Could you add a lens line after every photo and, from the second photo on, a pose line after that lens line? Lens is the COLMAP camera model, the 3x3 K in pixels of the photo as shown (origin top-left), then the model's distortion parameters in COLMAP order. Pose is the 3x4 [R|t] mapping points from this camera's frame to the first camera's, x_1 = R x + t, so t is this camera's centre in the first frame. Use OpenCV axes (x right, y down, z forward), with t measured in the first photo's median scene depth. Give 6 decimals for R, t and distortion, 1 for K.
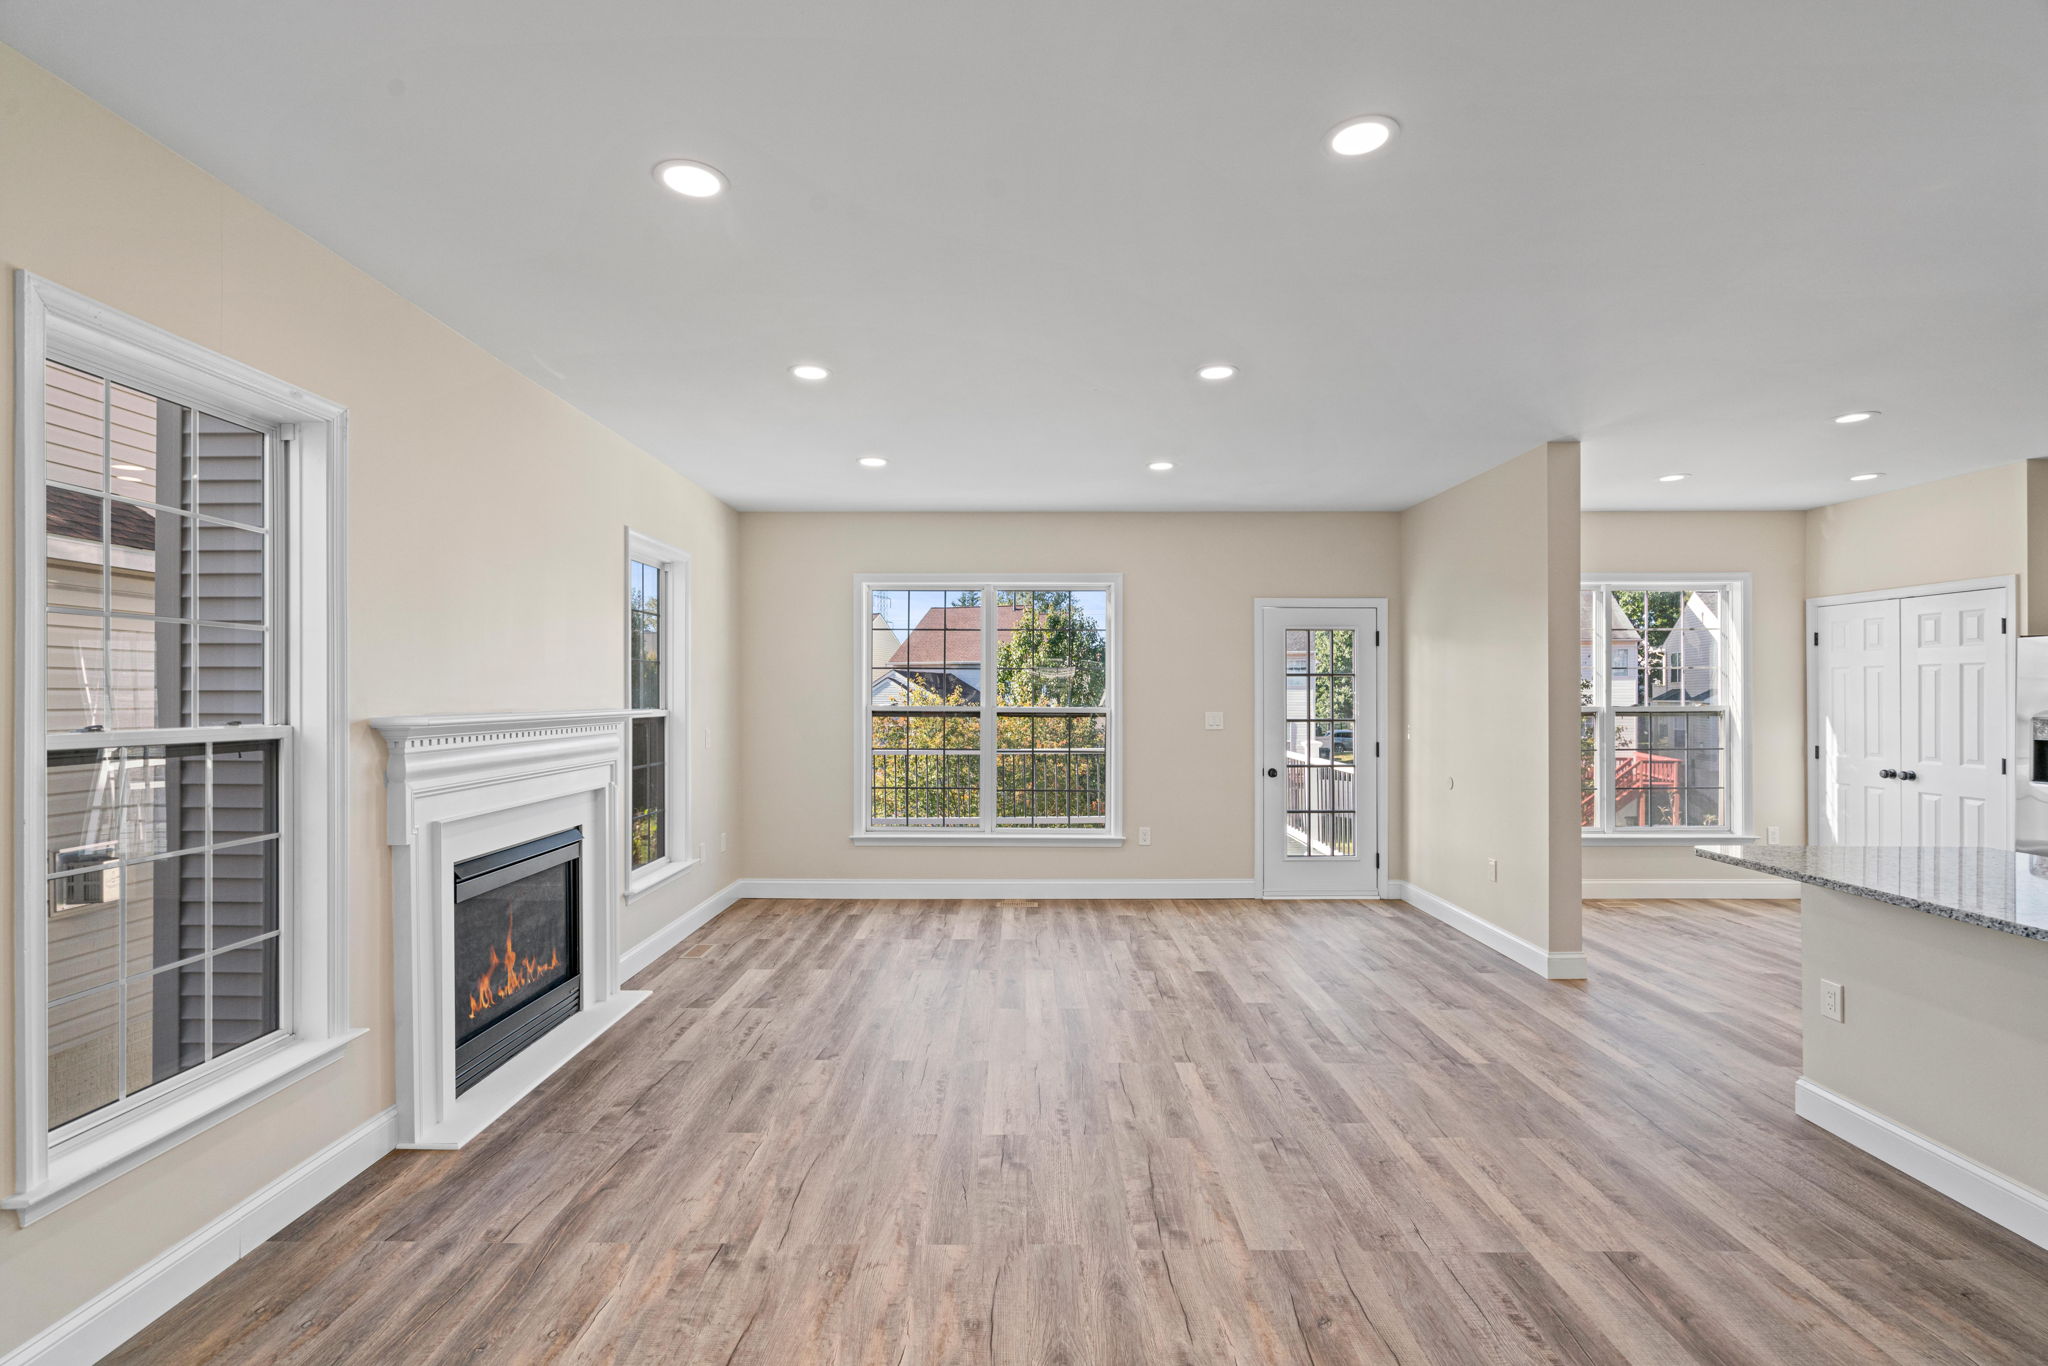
lens RADIAL K [[911.1, 0, 1024.0], [0, 911.1, 683.0], [0, 0, 1]] dist [0.000202, 0.000101]
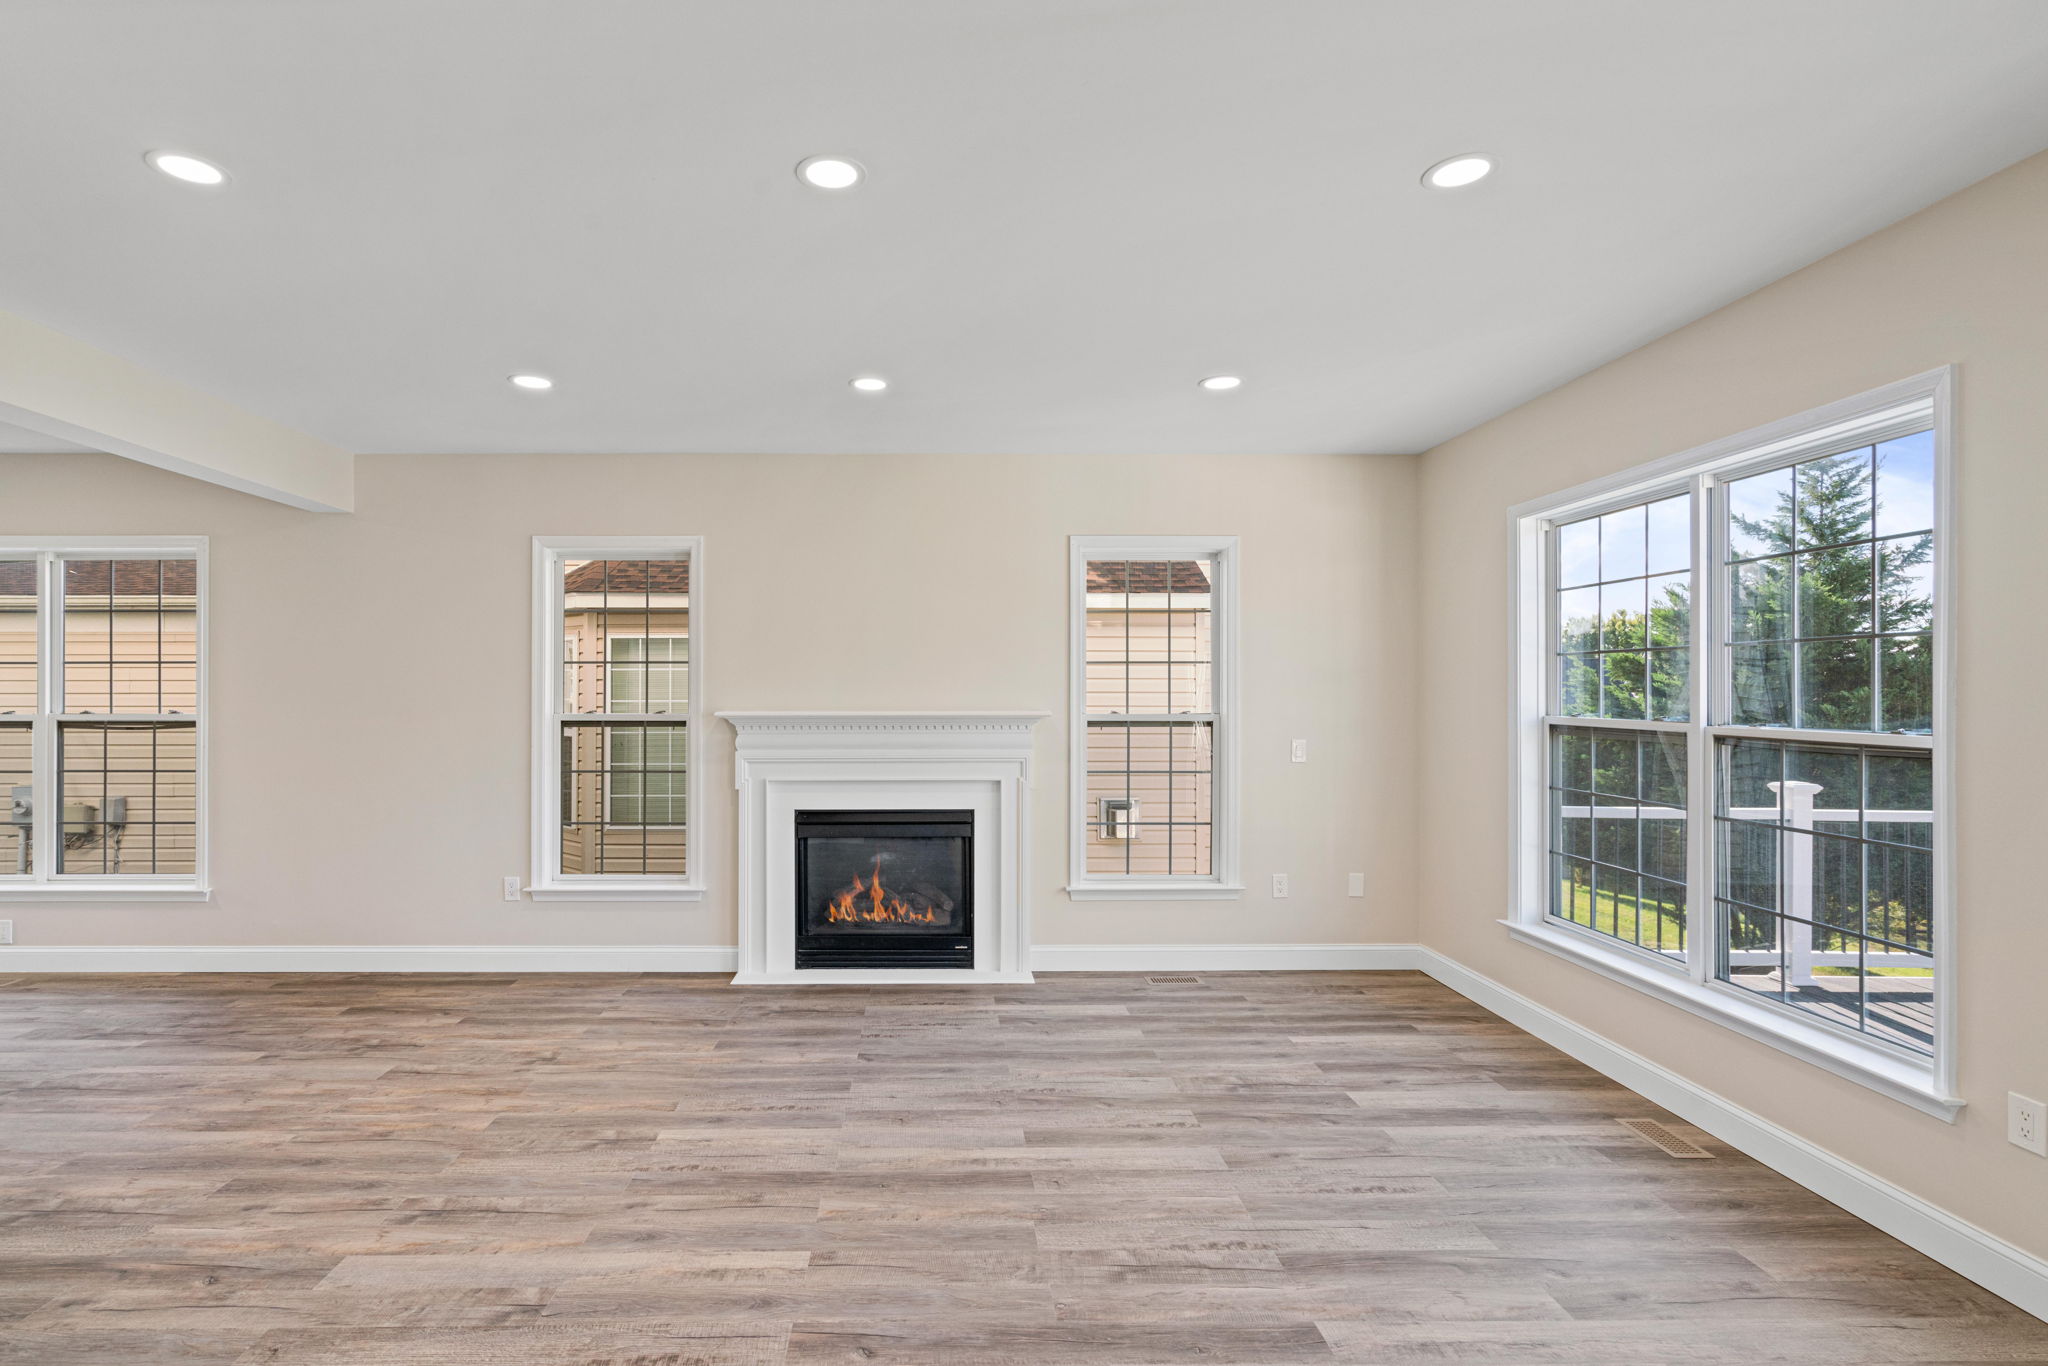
lens RADIAL K [[955.5, 0, 938.2], [0, 955.5, 693.2], [0, 0, 1]] dist [-0.002526, -0.000306]
pose [[0.023891, -0.001440, -0.999714, 0.886257], [0.014566, 0.999893, -0.001093, 0.006255], [0.999608, -0.014536, 0.023909, 1.099732]]
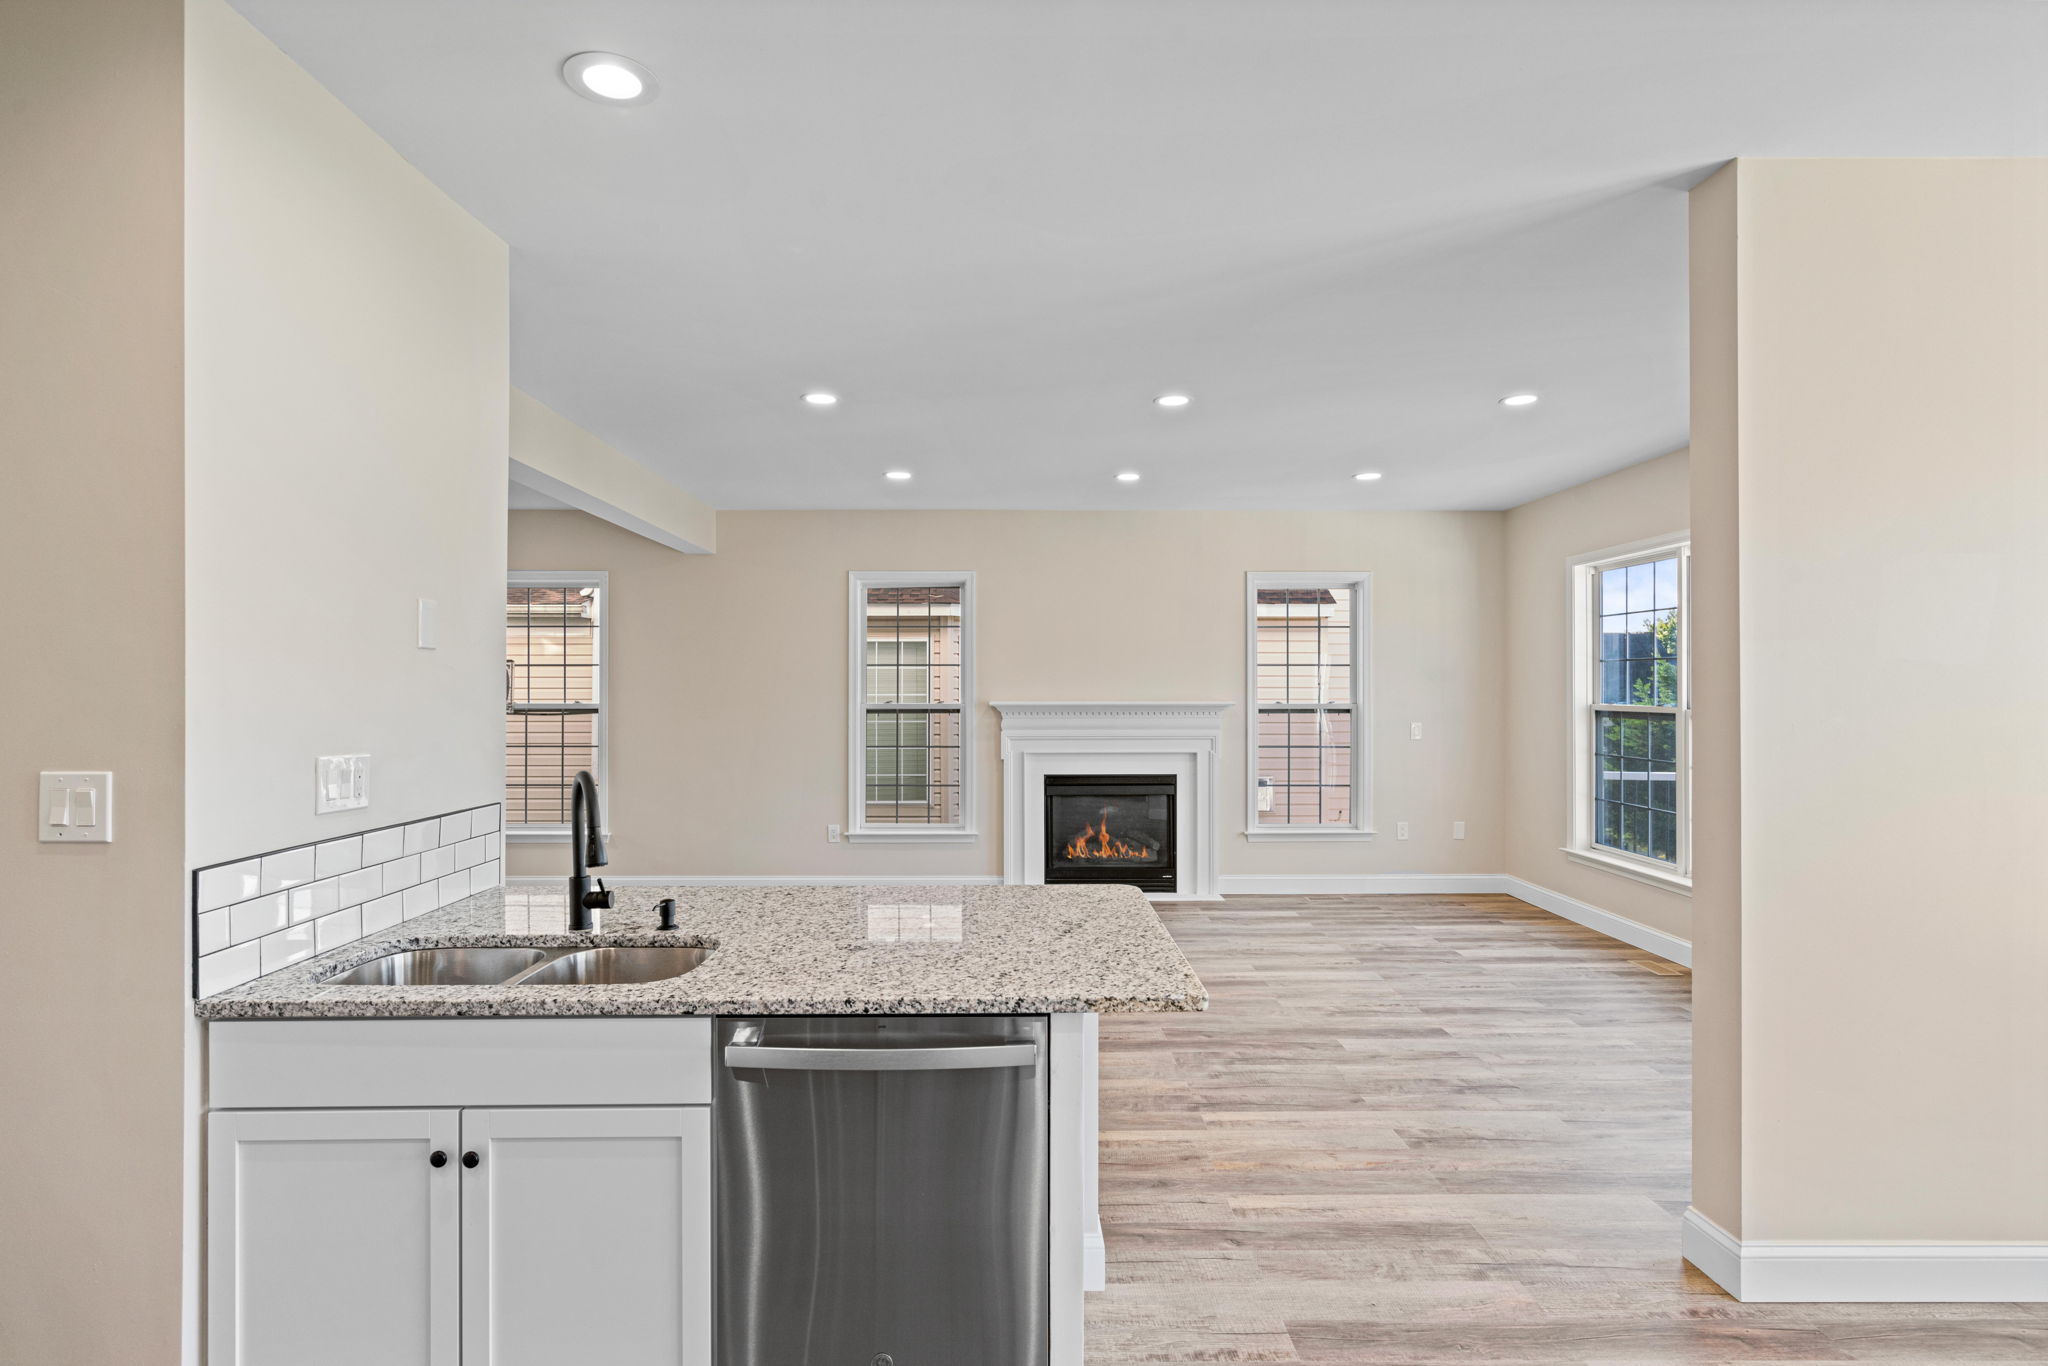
lens RADIAL K [[994.6, 0, 1024.0], [0, 994.6, 683.0], [0, 0, 1]] dist [0.000083, 0.000197]
pose [[0.030248, -0.007633, -0.999513, 1.470341], [0.013797, 0.999879, -0.007218, 0.005048], [0.999447, -0.013572, 0.030350, 0.812708]]
